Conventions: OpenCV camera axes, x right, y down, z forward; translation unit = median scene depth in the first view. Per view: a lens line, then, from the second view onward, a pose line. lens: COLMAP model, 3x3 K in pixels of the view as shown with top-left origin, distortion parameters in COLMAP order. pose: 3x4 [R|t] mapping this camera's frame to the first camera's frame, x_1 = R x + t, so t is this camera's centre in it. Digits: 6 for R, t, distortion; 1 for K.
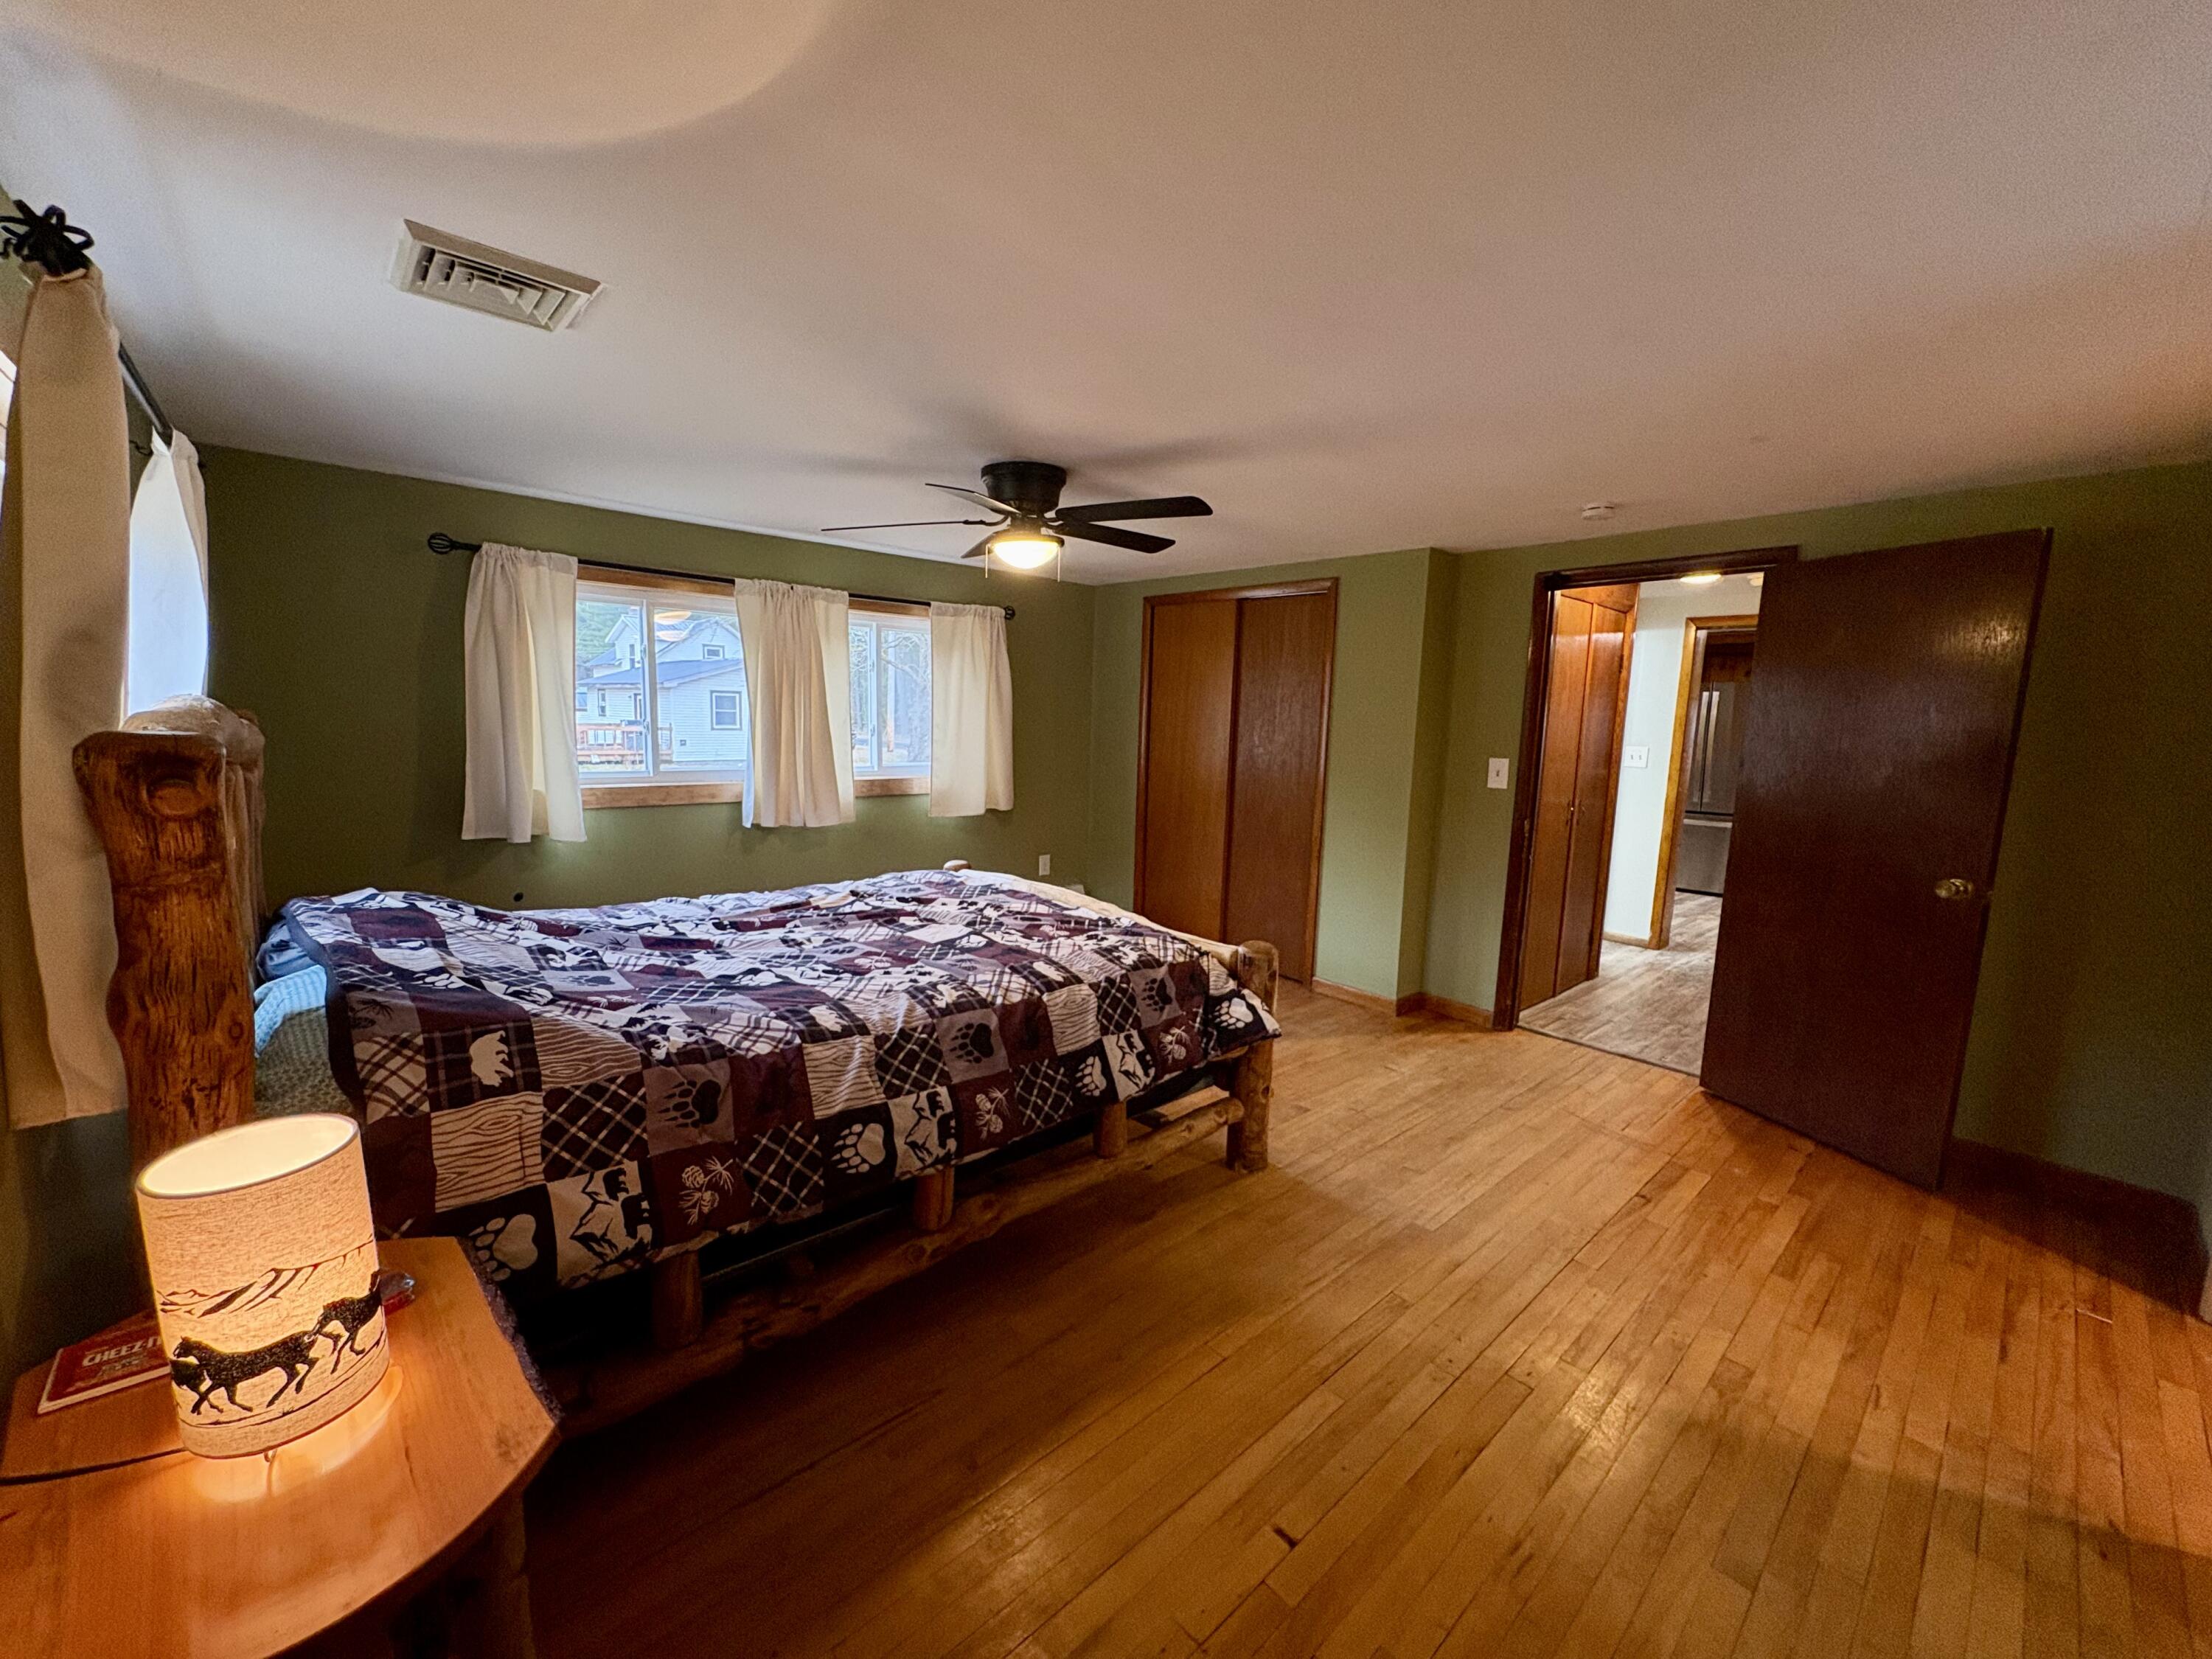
lens RADIAL K [[882.5, 0, 1109.1], [0, 882.5, 828.3], [0, 0, 1]] dist [-0.000349, 0.000680]
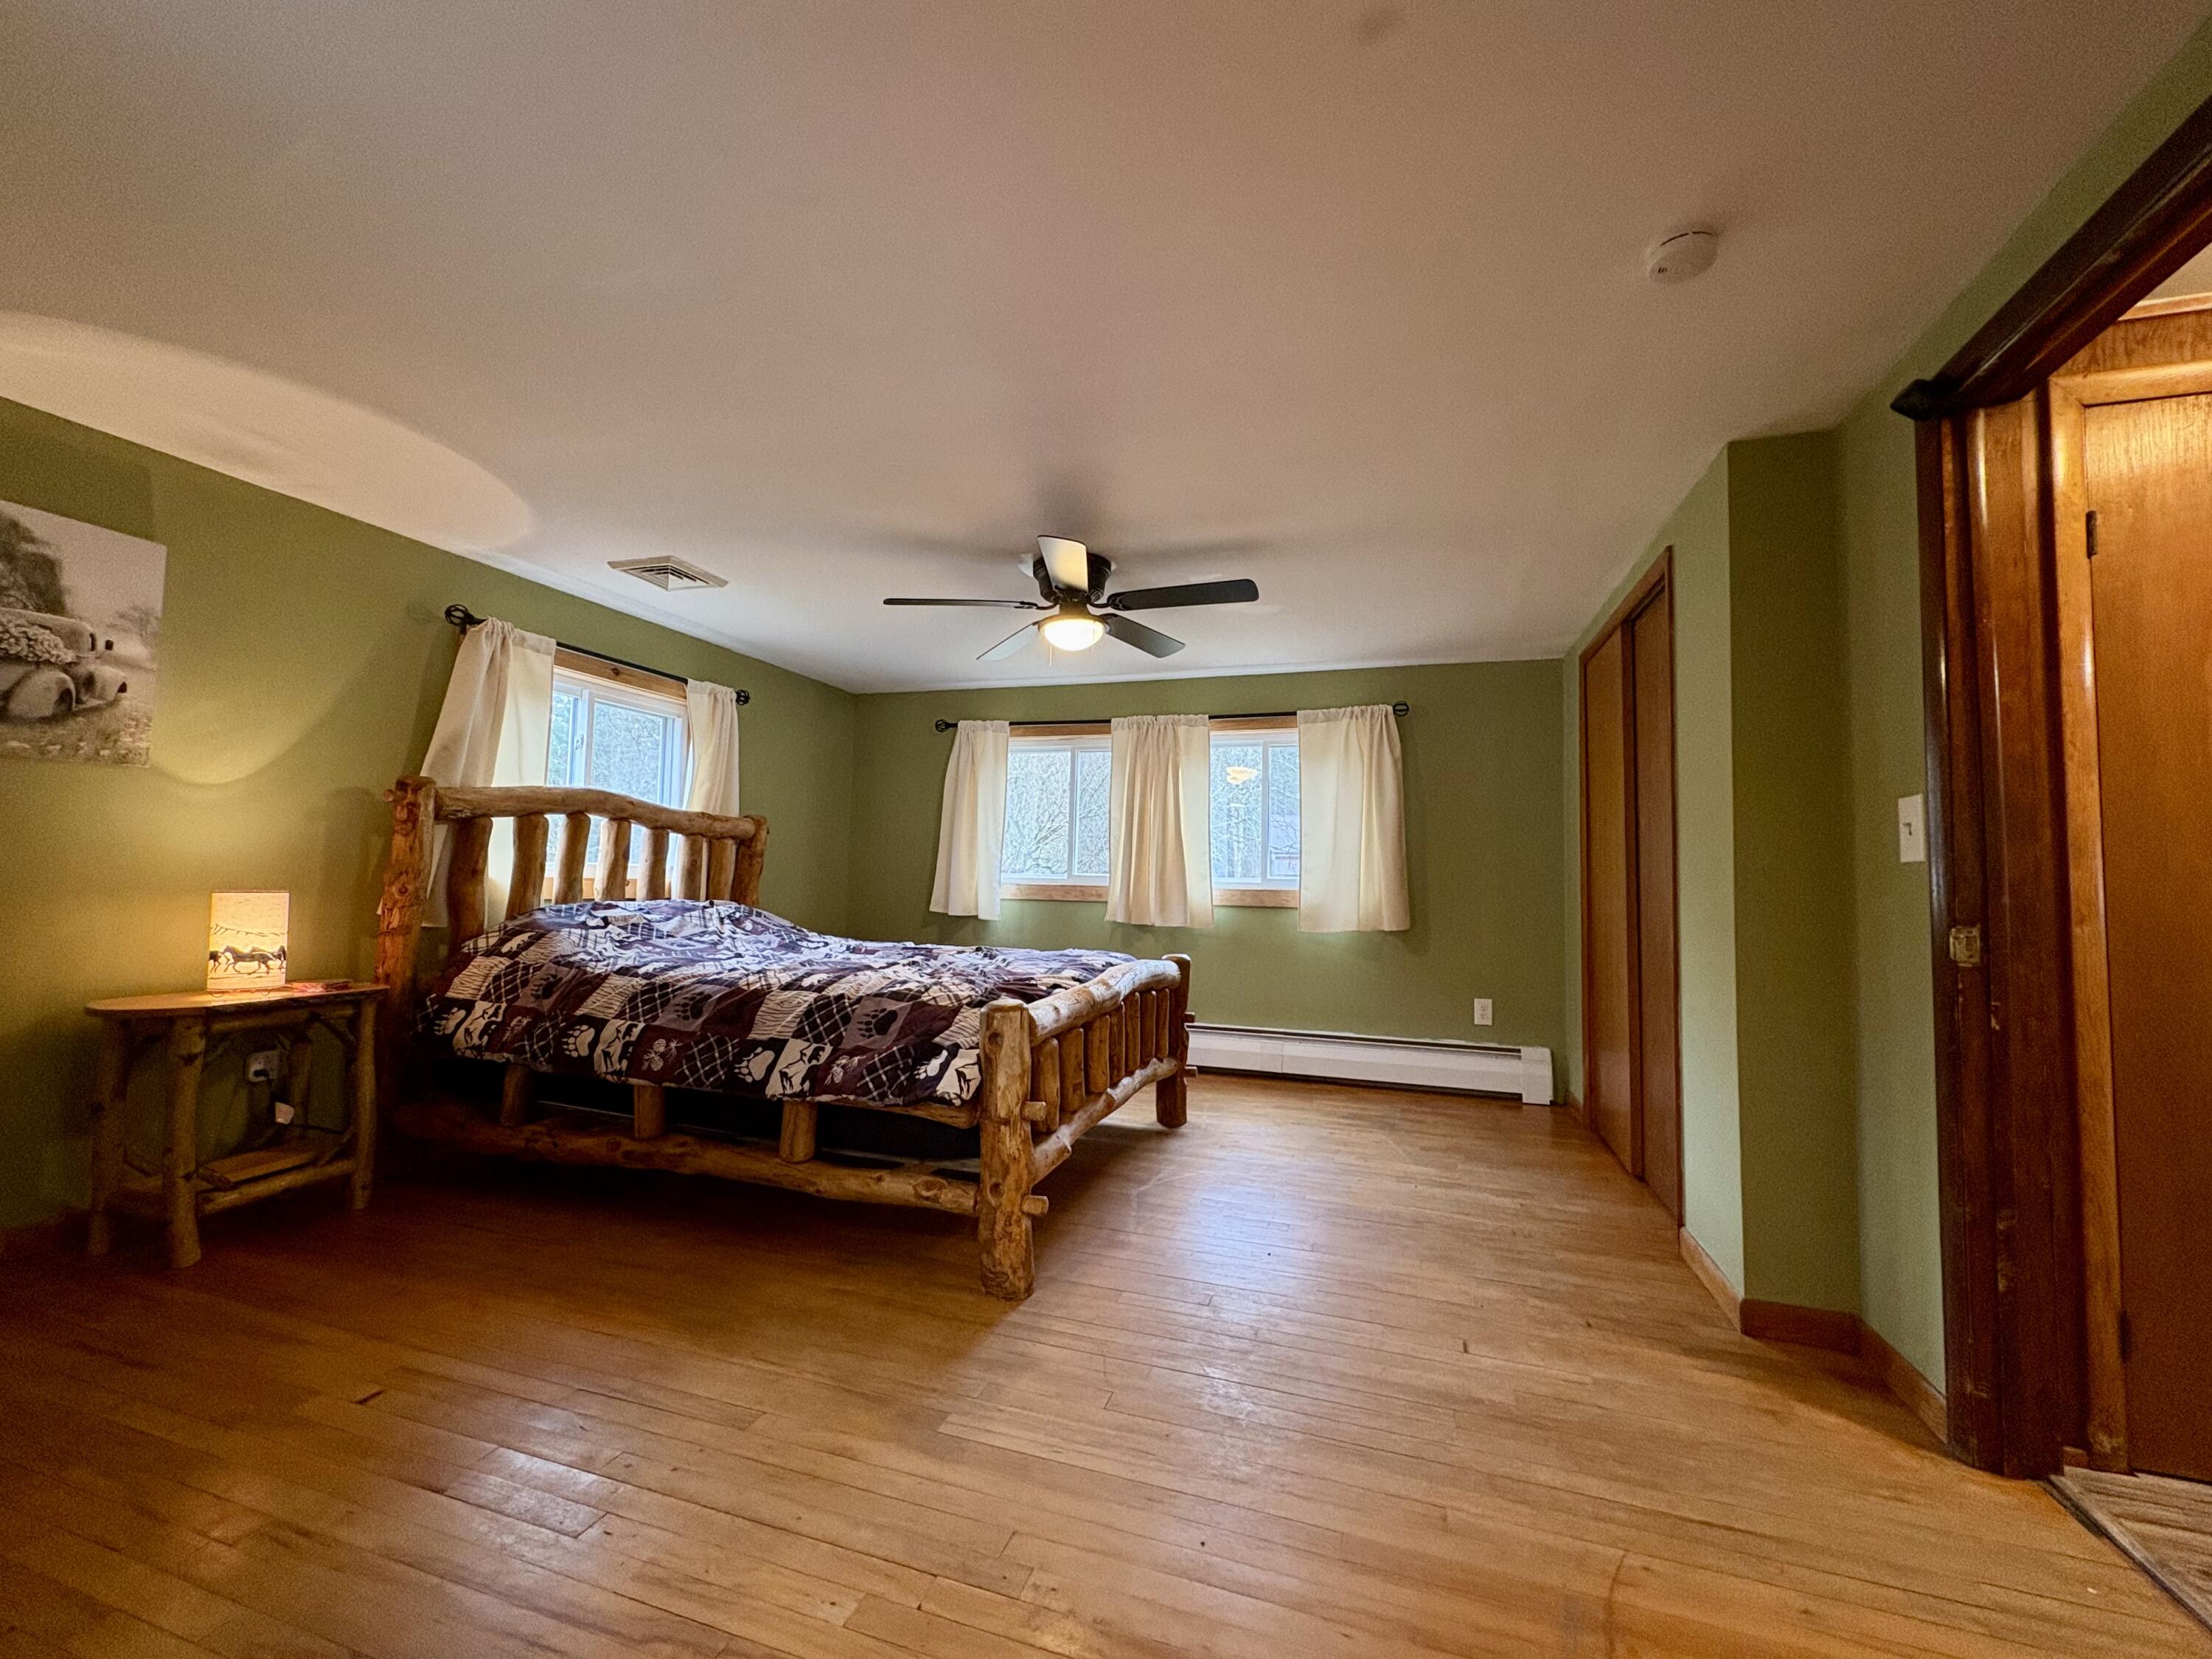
lens RADIAL K [[882.5, 0, 1104.3], [0, 882.5, 827.0], [0, 0, 1]] dist [-0.000349, 0.000680]
pose [[0.492076, -0.073751, -0.867423, 1.088267], [-0.119784, 0.981192, -0.151375, 0.094929], [0.862272, 0.178391, 0.473987, 0.736080]]
